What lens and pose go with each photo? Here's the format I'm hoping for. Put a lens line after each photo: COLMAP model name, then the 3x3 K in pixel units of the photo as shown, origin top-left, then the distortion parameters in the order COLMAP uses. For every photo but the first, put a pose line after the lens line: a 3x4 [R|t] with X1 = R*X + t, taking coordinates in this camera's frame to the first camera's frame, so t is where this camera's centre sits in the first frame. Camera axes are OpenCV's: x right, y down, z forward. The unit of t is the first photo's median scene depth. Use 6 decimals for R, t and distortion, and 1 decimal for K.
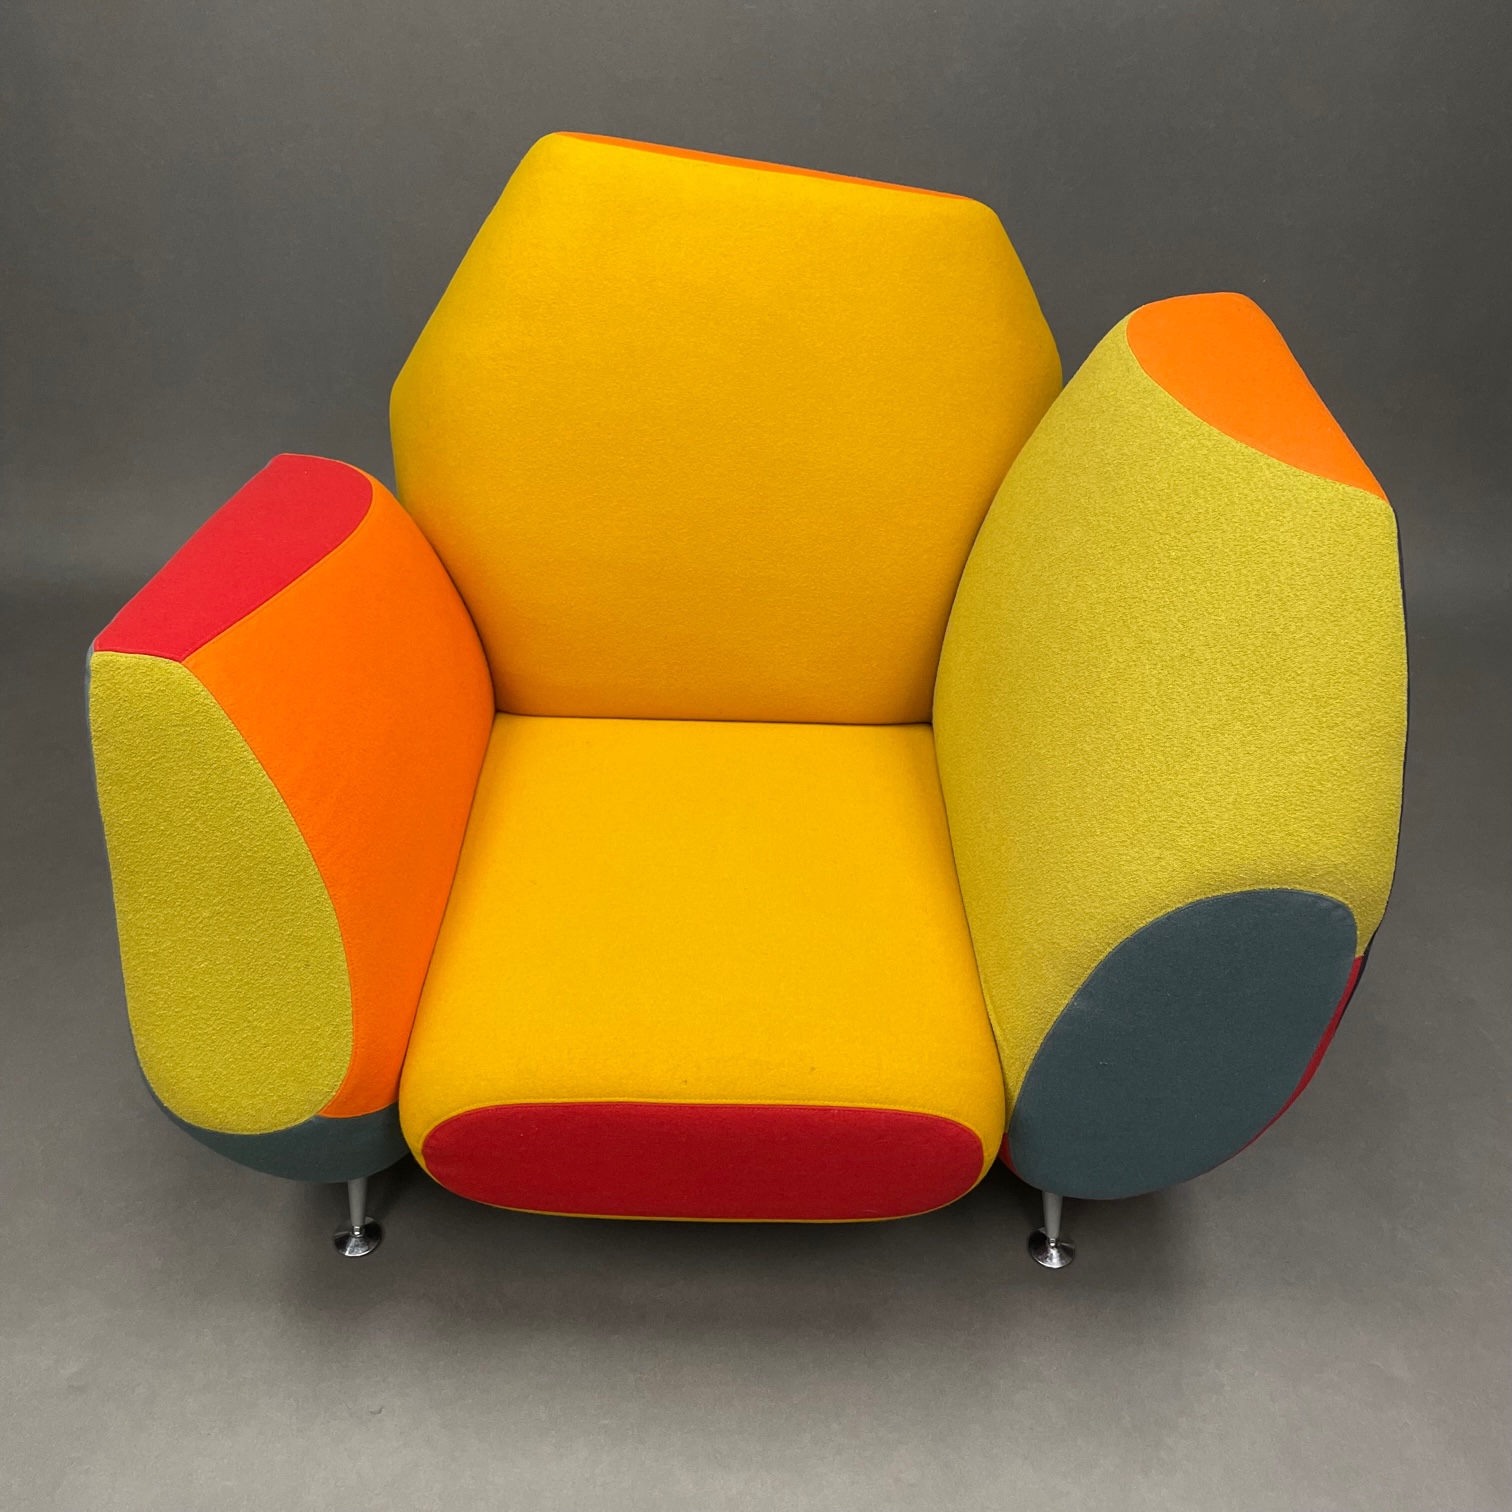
lens RADIAL K [[1439.4, 0, 726.5], [0, 1439.4, 749.7], [0, 0, 1]] dist [0.051187, -0.001451]
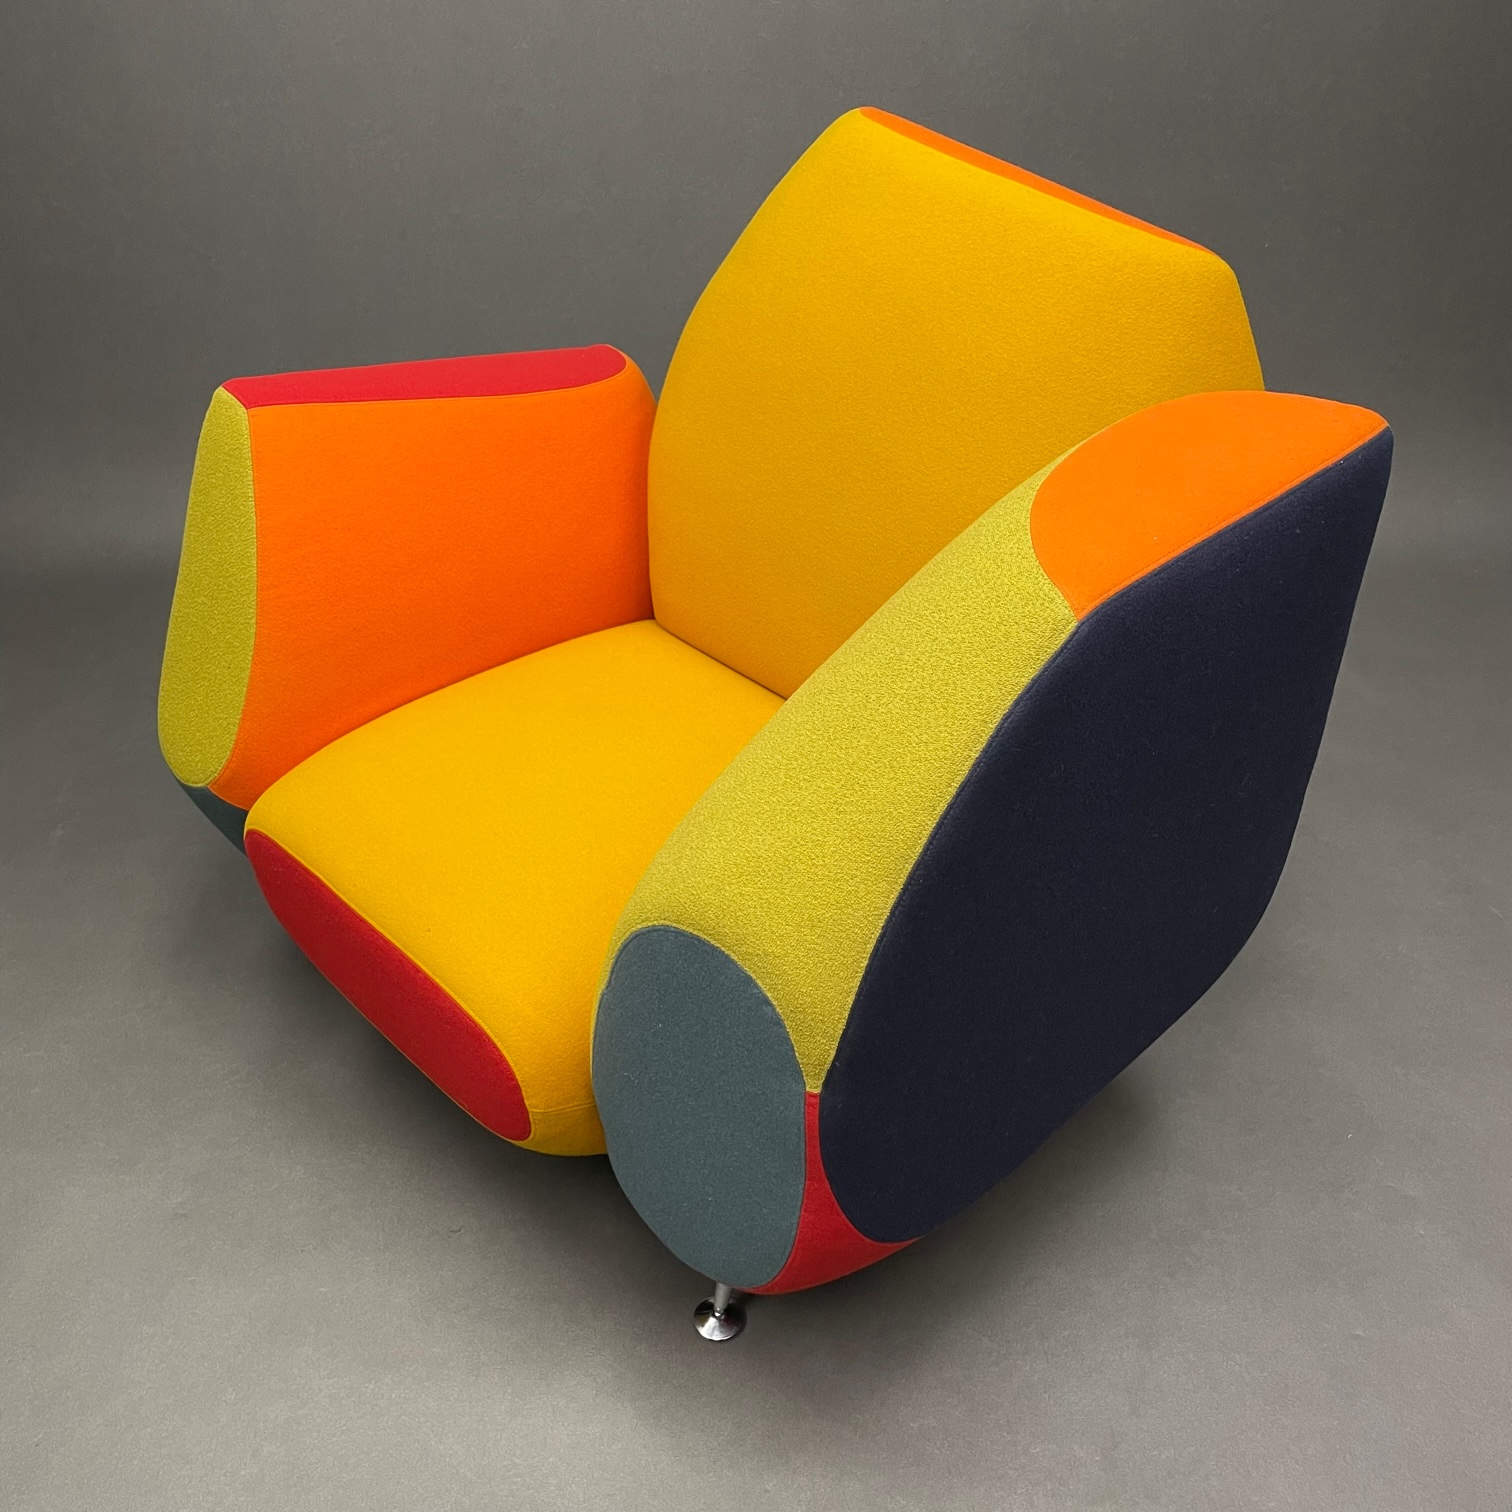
lens RADIAL K [[1439.4, 0, 726.5], [0, 1439.4, 749.7], [0, 0, 1]] dist [0.051187, -0.001451]
pose [[0.703922, 0.400557, -0.586557, 0.780777], [-0.427699, 0.898350, 0.100201, -0.096995], [0.567070, 0.180336, 0.803686, 0.252444]]
